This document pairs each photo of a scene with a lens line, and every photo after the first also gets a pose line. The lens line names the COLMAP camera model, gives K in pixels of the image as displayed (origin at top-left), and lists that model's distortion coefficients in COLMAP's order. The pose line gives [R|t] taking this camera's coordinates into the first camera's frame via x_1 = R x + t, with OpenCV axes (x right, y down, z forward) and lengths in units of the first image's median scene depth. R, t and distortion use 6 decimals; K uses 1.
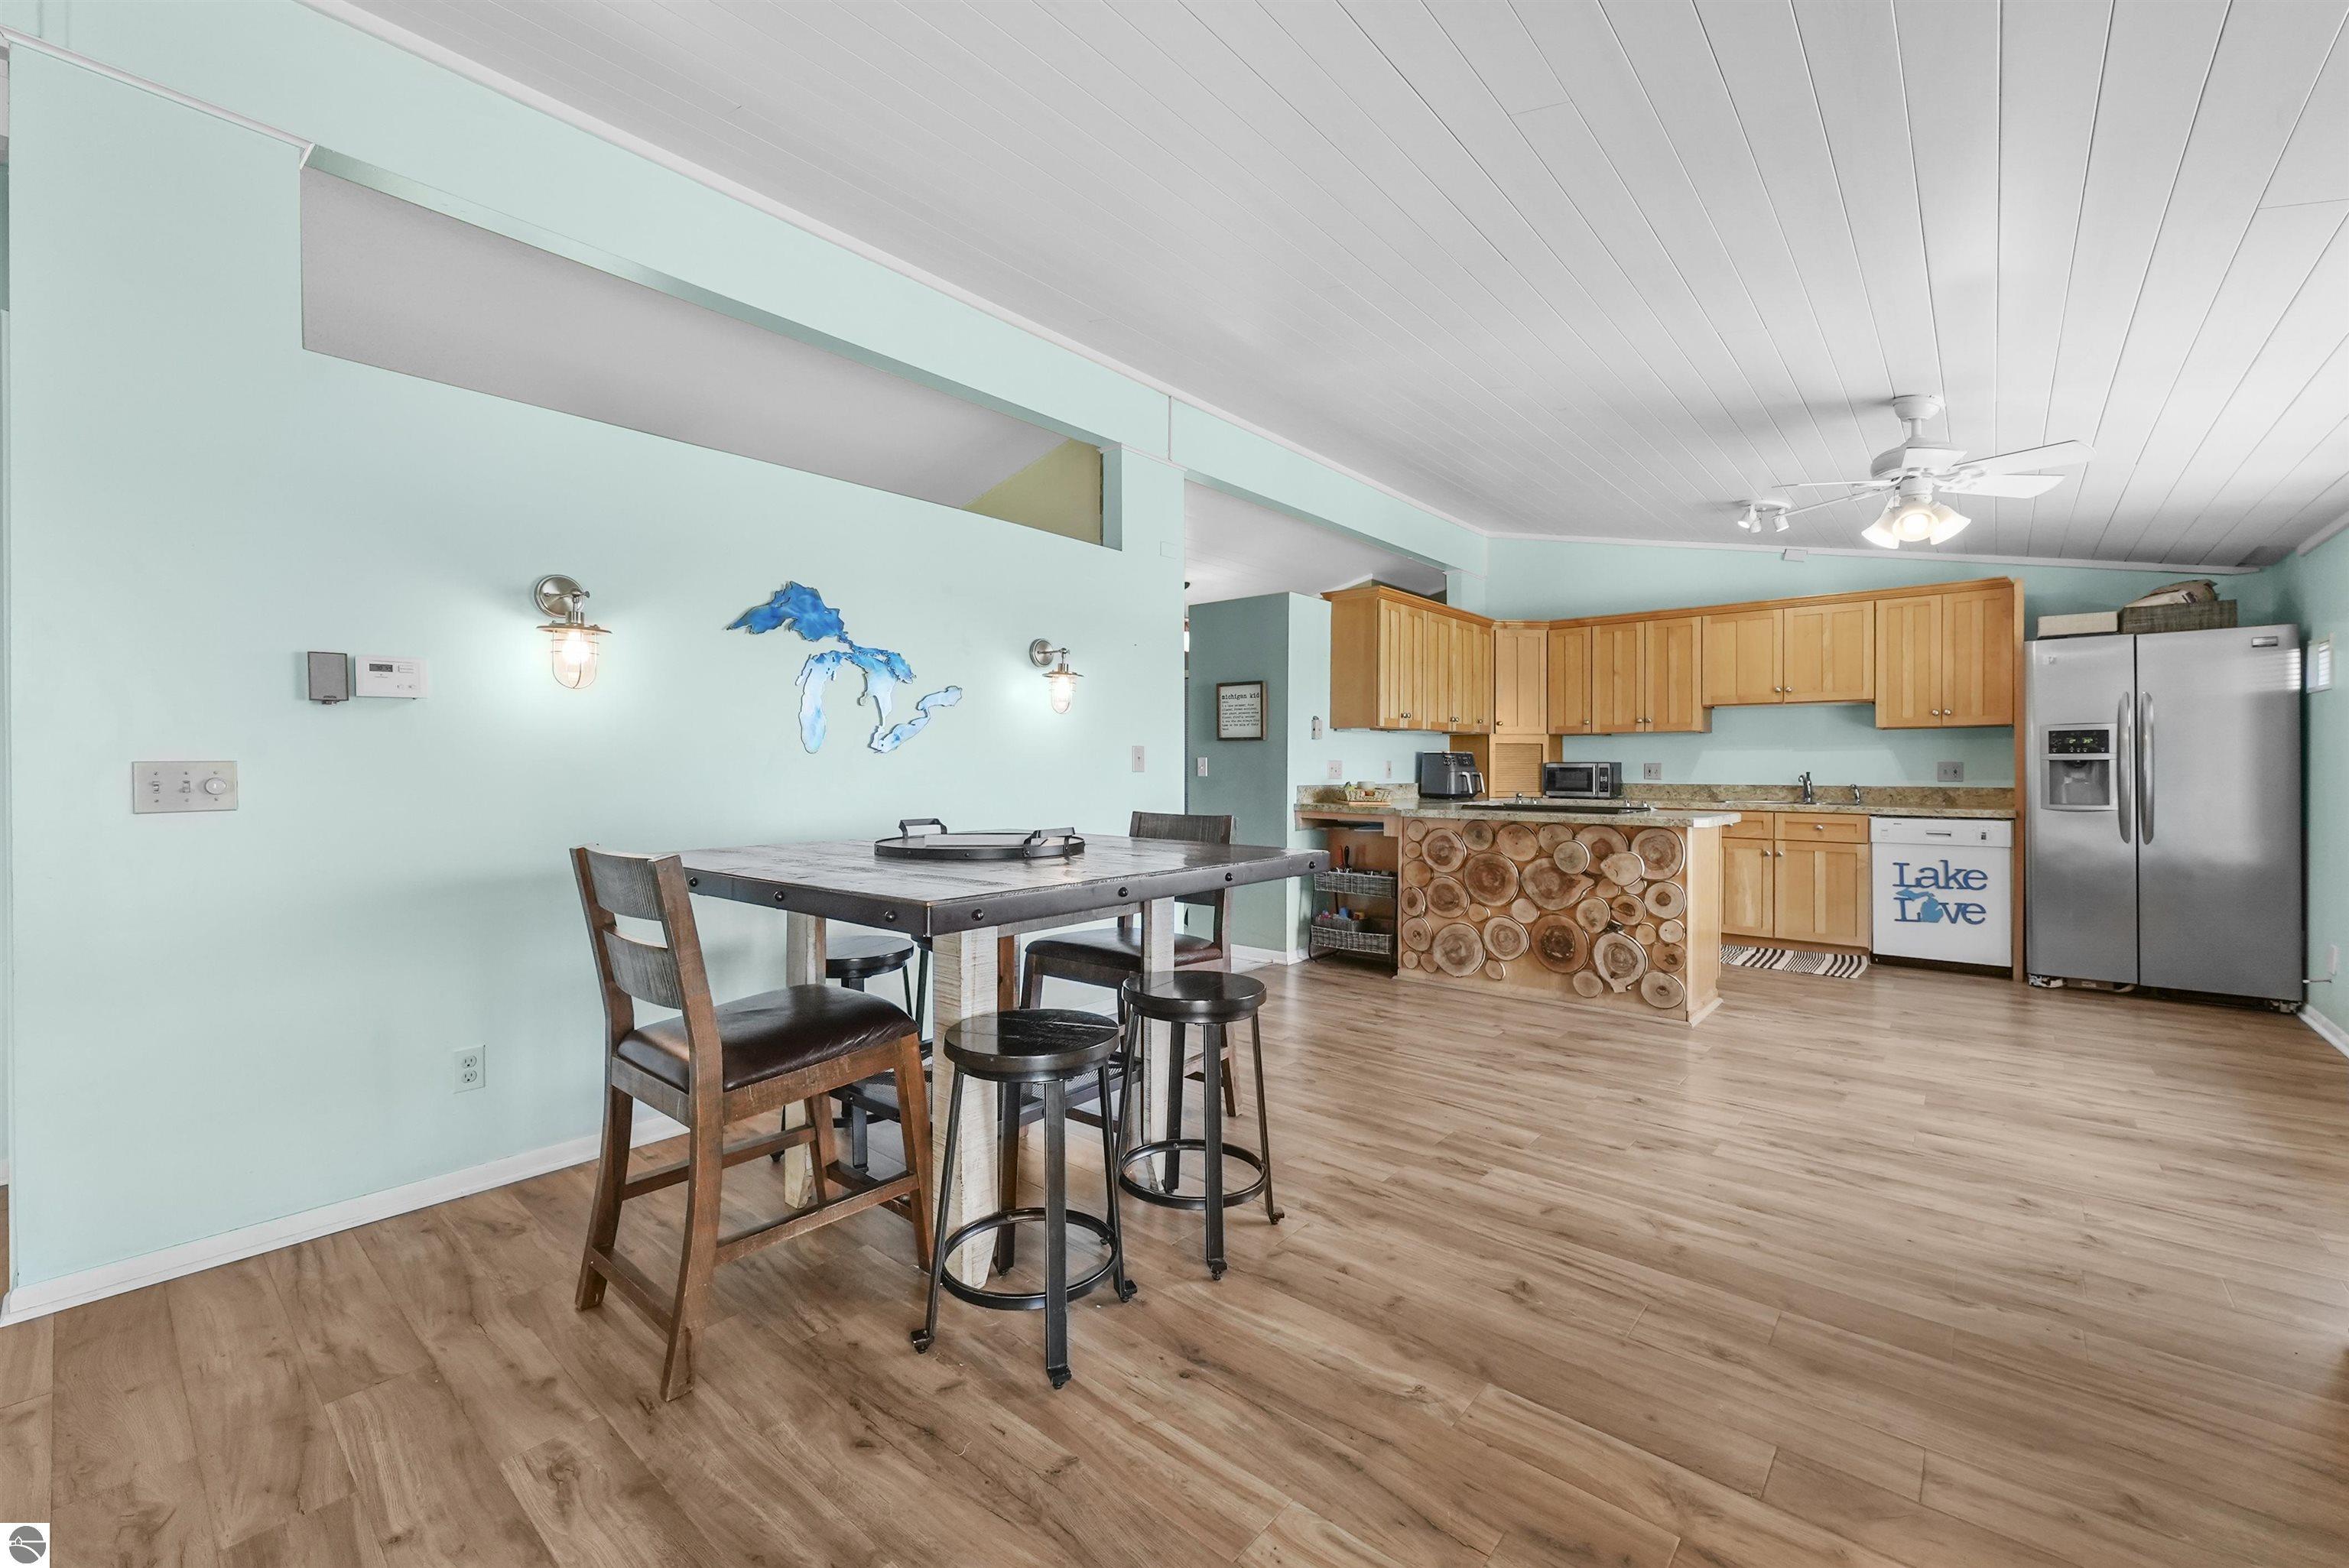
lens RADIAL K [[947.8, 0, 1183.5], [0, 947.8, 759.6], [0, 0, 1]] dist [-0.001031, -0.000882]
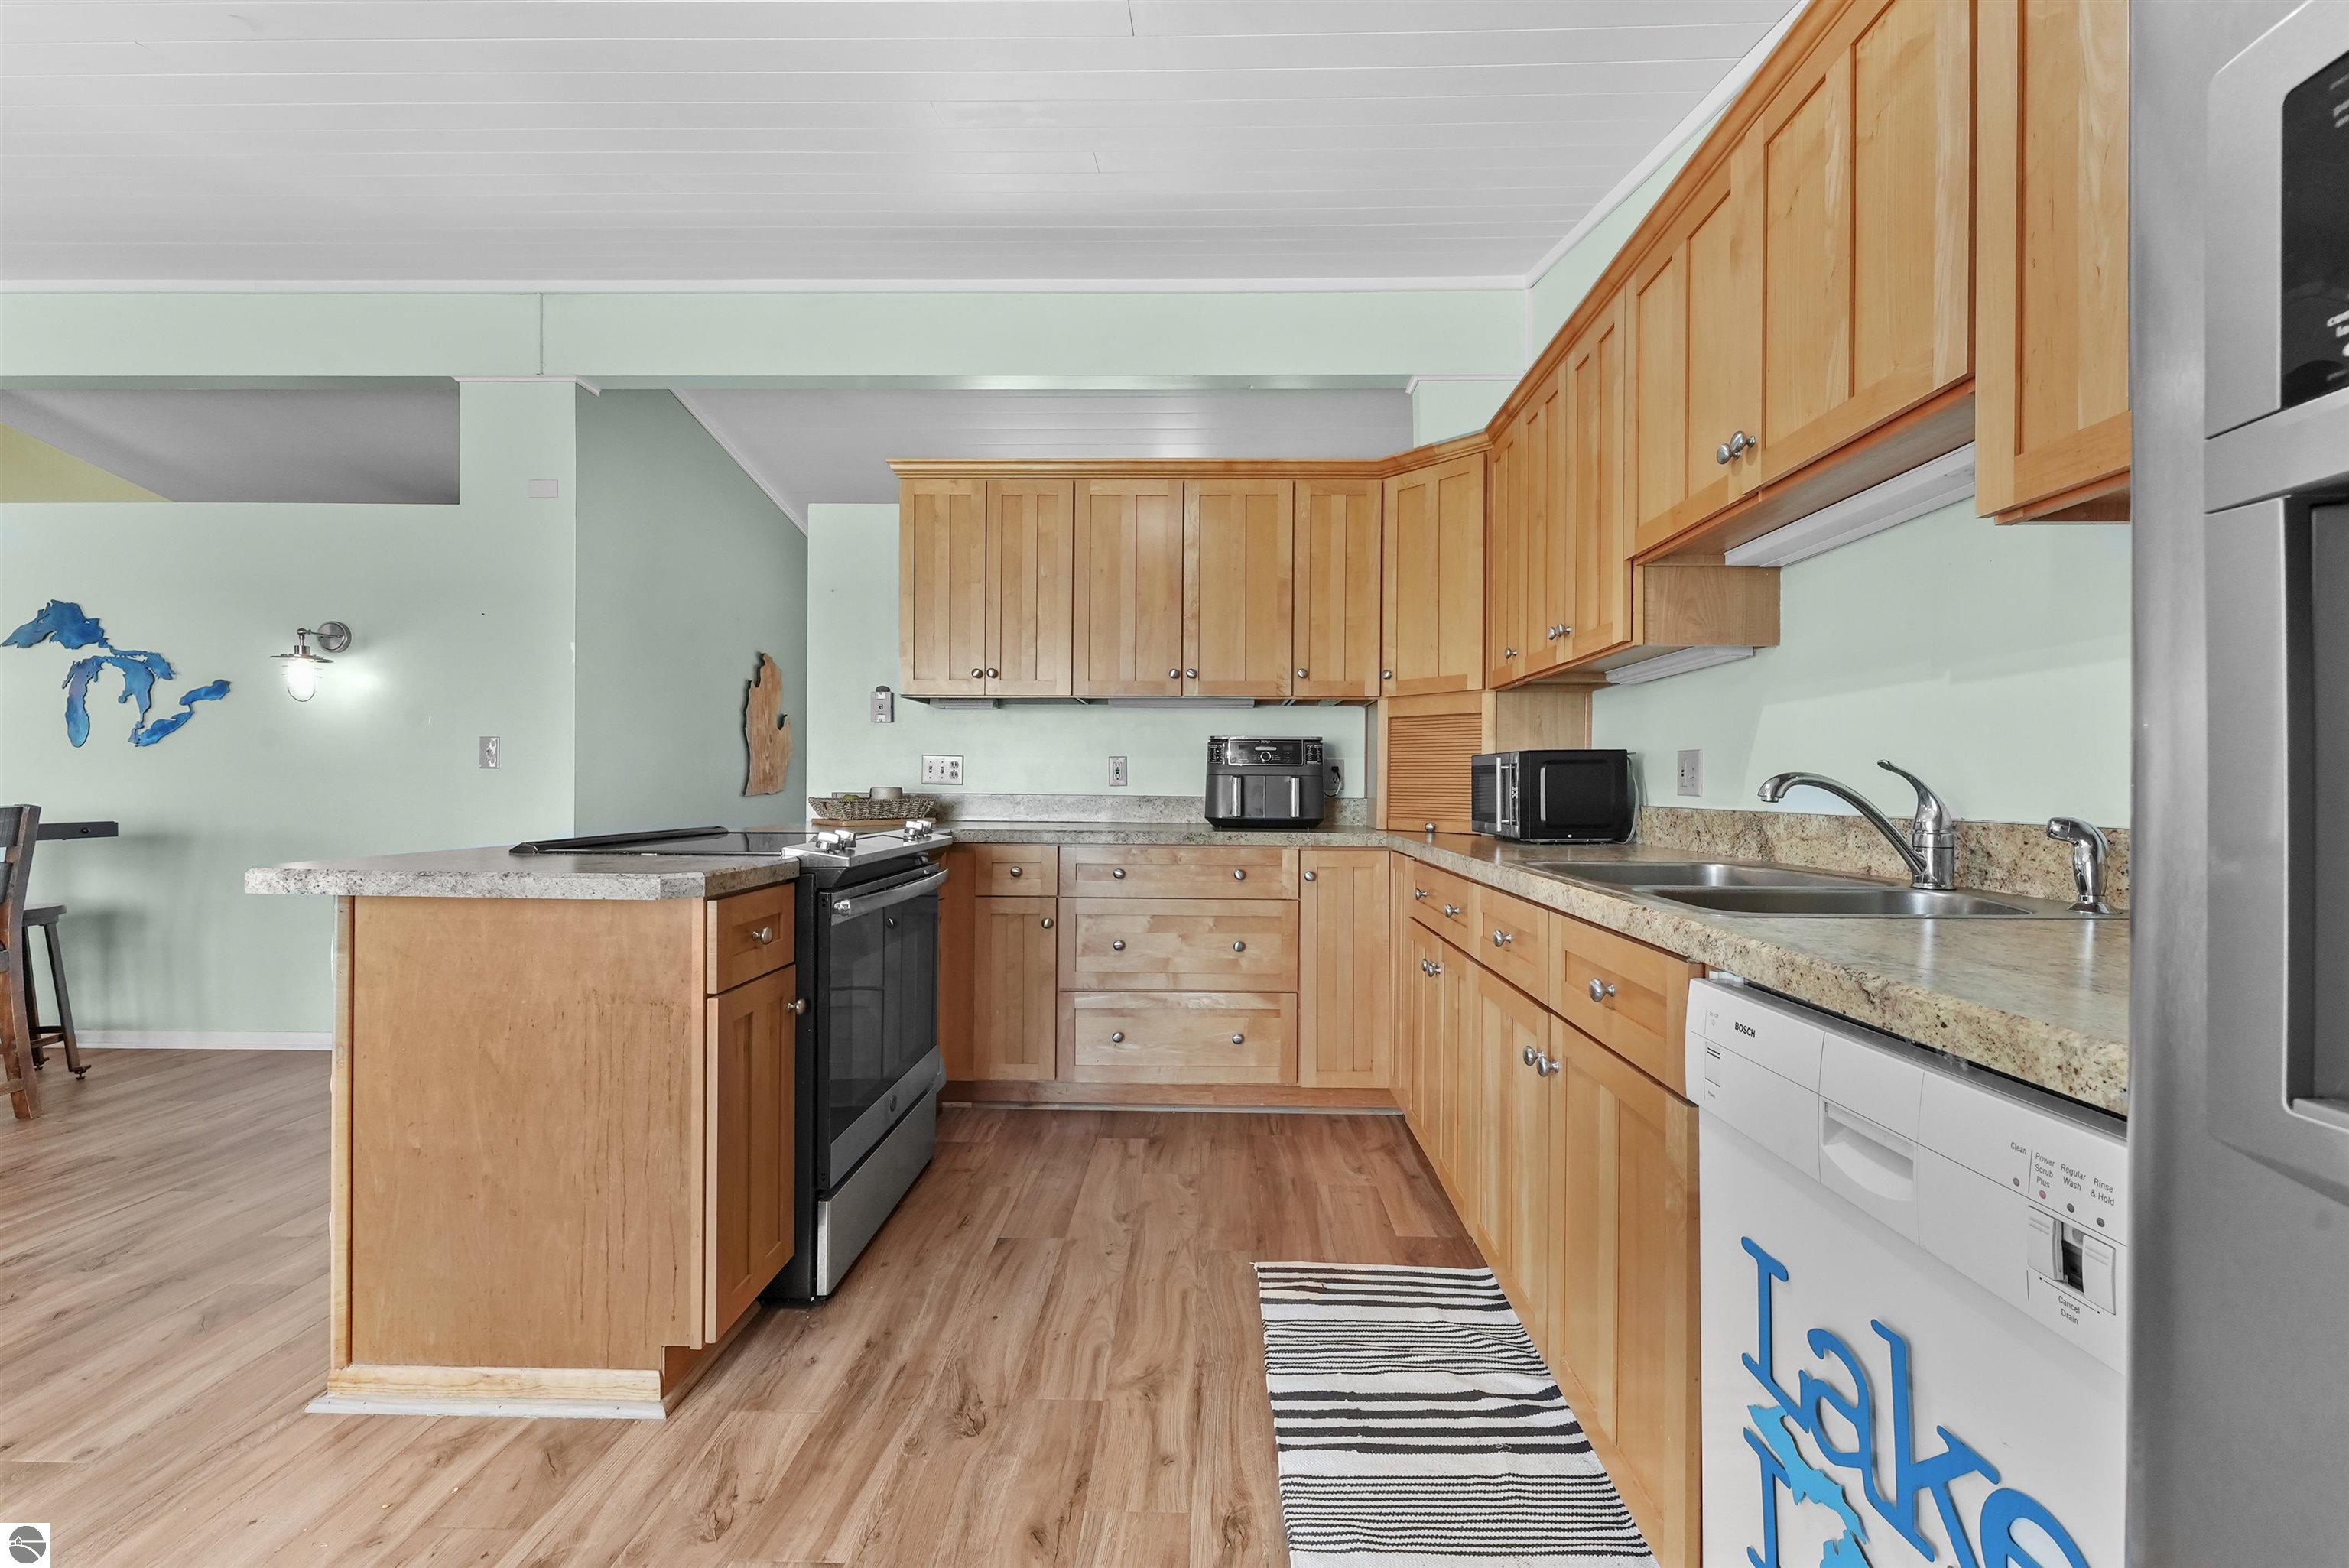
lens RADIAL K [[947.8, 0, 1175.5], [0, 947.8, 774.2], [0, 0, 1]] dist [-0.001031, -0.000882]
pose [[0.640150, -0.000042, -0.768250, 1.555365], [0.001343, 0.999999, 0.001064, 0.030806], [0.768249, -0.001713, 0.640149, 1.500477]]
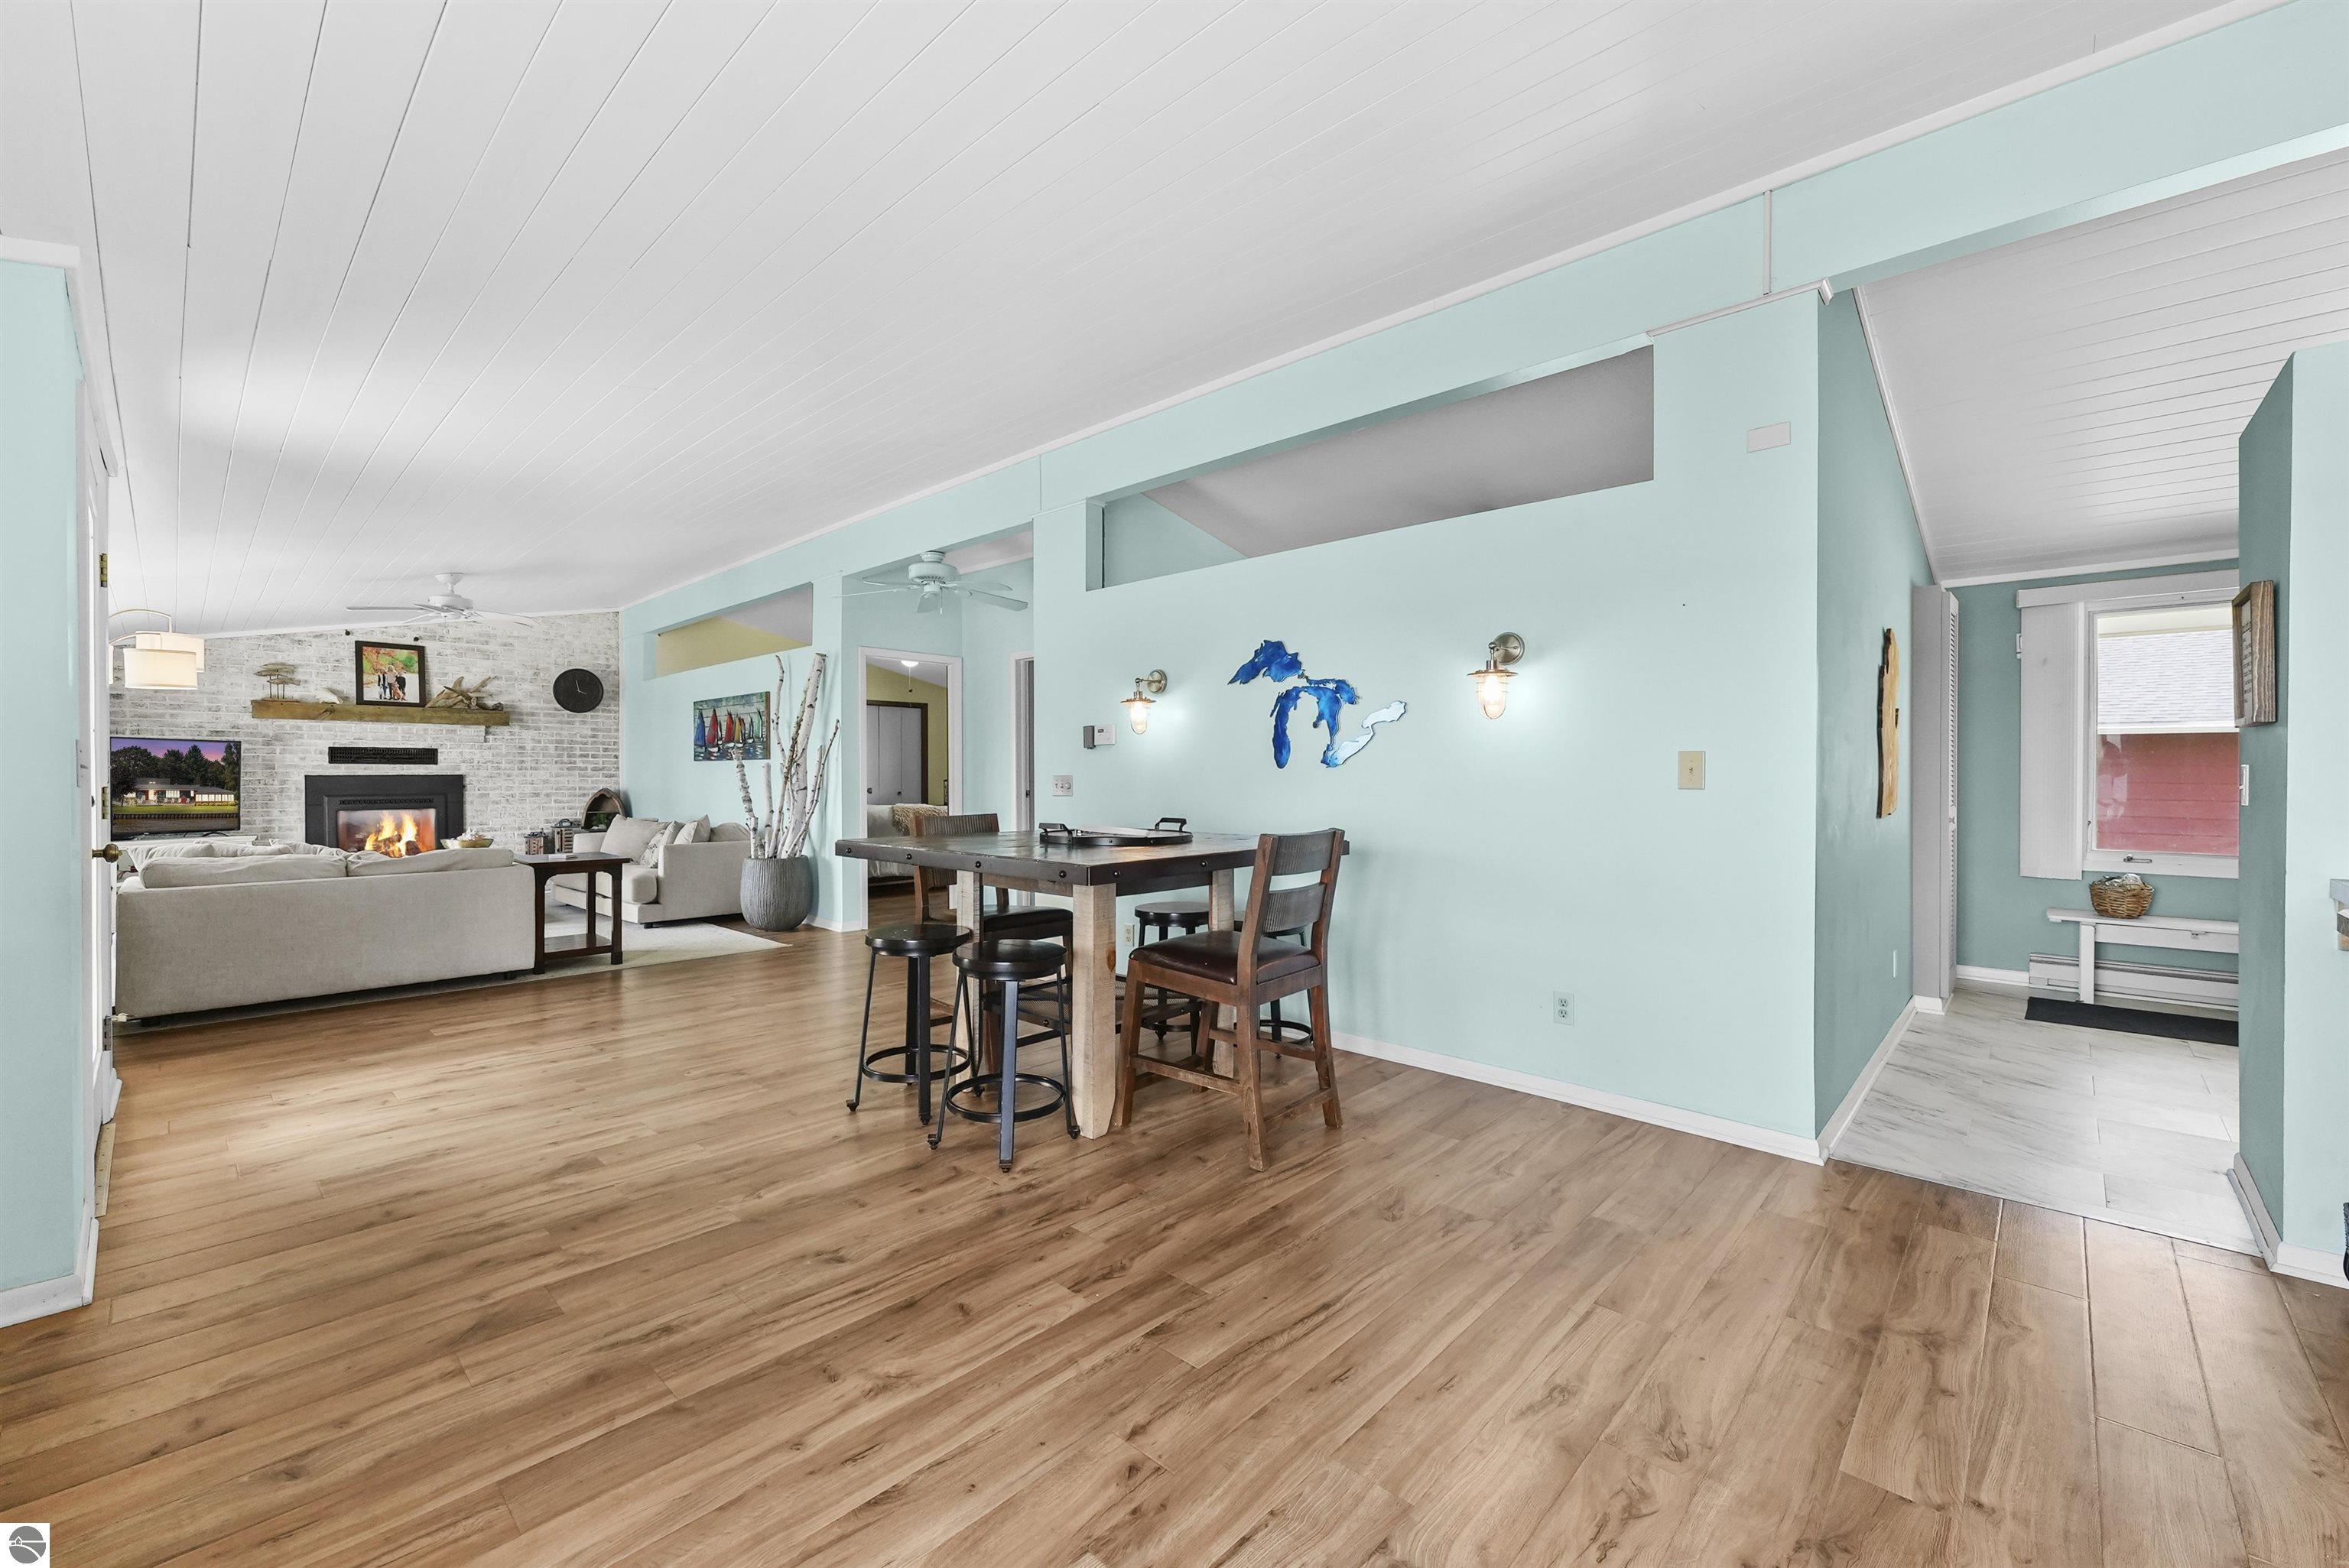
lens RADIAL K [[947.8, 0, 1178.7], [0, 947.8, 773.3], [0, 0, 1]] dist [-0.001031, -0.000882]
pose [[-0.043385, -0.001965, -0.999056, 1.055454], [0.005813, 0.999981, -0.002219, 0.002498], [0.999042, -0.005904, -0.043373, 1.065997]]
